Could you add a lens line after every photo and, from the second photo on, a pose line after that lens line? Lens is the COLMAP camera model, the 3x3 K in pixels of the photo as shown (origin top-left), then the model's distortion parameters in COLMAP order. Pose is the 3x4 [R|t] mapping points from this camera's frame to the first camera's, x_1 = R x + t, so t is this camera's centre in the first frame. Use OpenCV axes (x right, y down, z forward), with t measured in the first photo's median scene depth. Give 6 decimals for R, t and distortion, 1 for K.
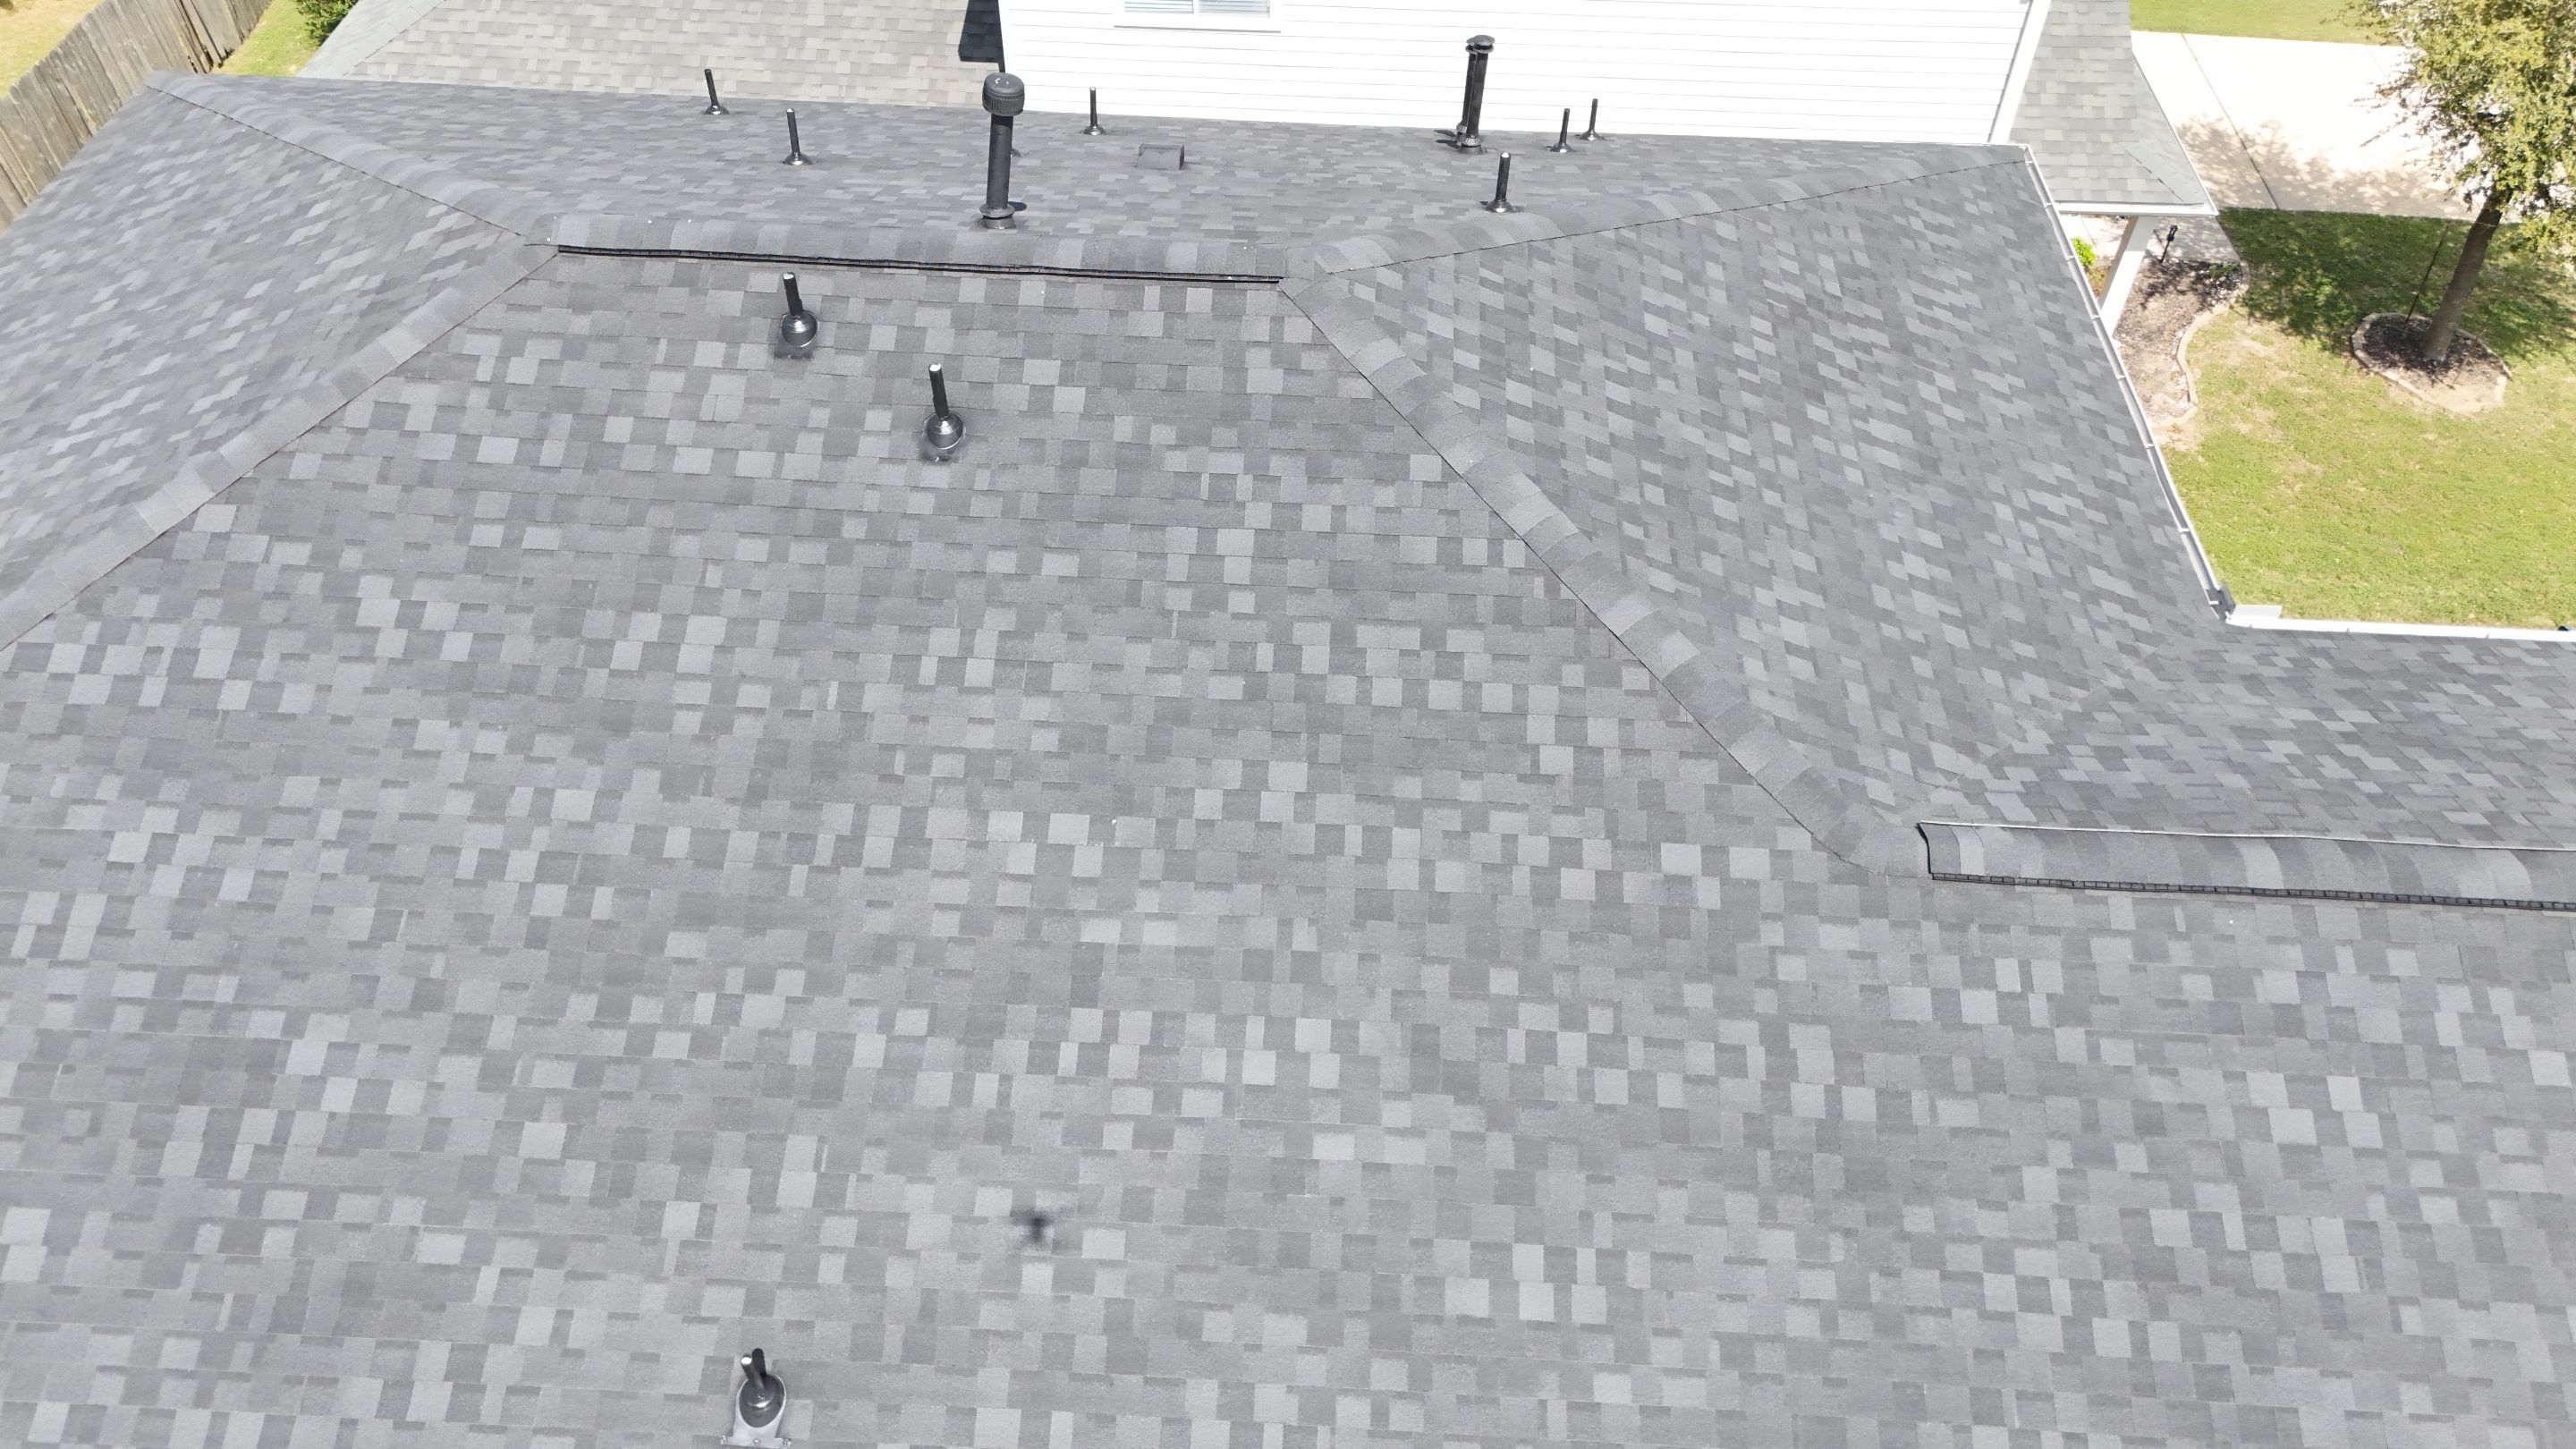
lens RADIAL K [[1899.7, 0, 1292.4], [0, 1899.7, 717.5], [0, 0, 1]] dist [0.081539, -0.081693]
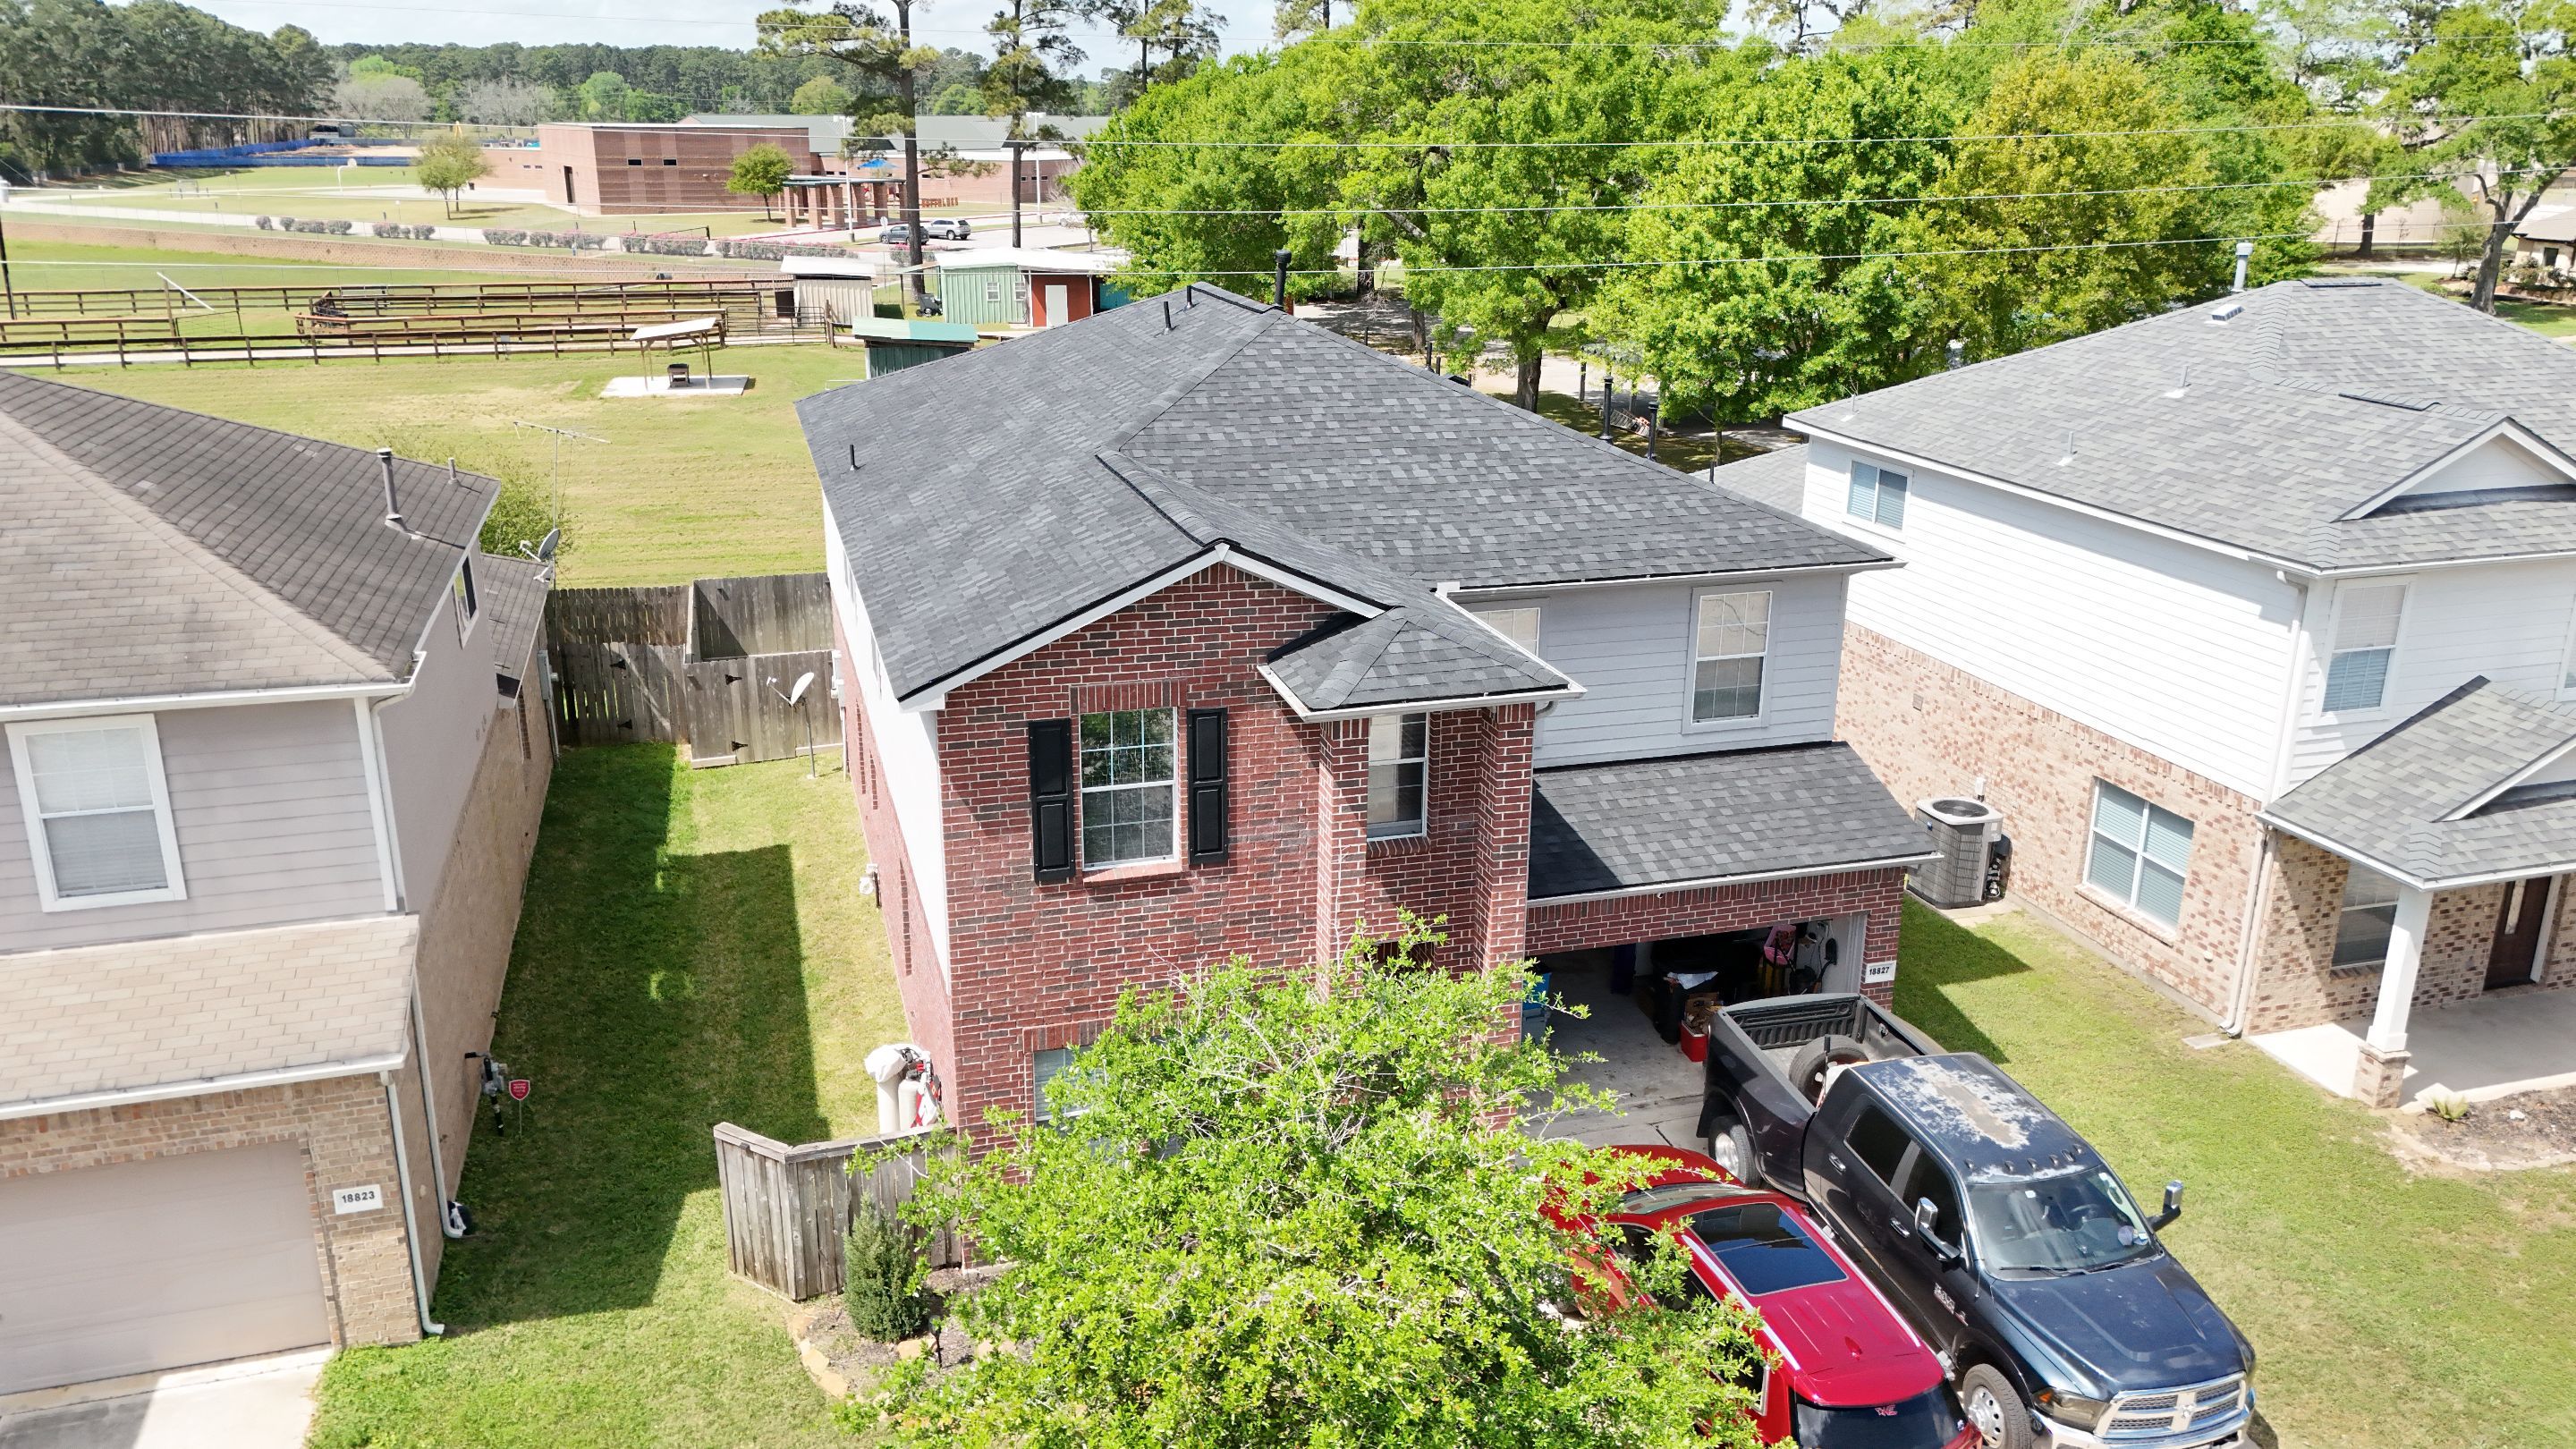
lens RADIAL K [[1899.7, 0, 1286.3], [0, 1899.7, 713.9], [0, 0, 1]] dist [0.081539, -0.081693]
pose [[0.333762, 0.274102, -0.901926, 2.554972], [-0.680160, 0.732487, -0.029089, 0.217483], [0.652676, 0.623163, 0.430909, 0.299559]]
